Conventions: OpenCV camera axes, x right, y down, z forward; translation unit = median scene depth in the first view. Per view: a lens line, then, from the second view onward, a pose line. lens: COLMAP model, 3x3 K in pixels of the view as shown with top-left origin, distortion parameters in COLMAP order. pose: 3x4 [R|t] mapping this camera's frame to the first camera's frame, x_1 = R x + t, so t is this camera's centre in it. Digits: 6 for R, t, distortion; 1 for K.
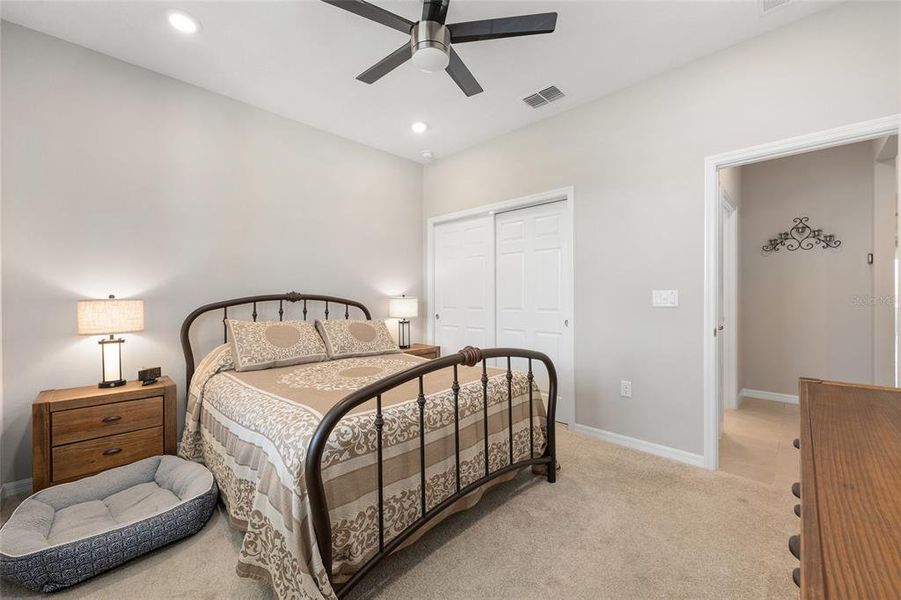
lens RADIAL K [[360.9, 0, 455.5], [0, 360.9, 302.7], [0, 0, 1]] dist [-0.003645, 0.001774]
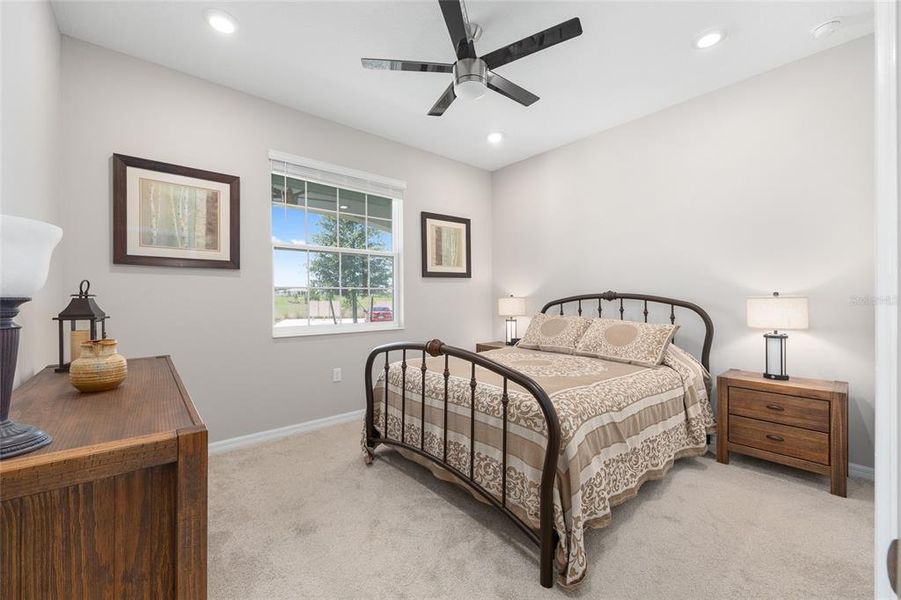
lens RADIAL K [[360.9, 0, 453.4], [0, 360.9, 296.3], [0, 0, 1]] dist [-0.003645, 0.001774]
pose [[-0.132186, 0.002408, -0.991222, 0.675877], [-0.009750, 0.999946, 0.003729, -0.014065], [0.991177, 0.010158, -0.132155, 0.680456]]
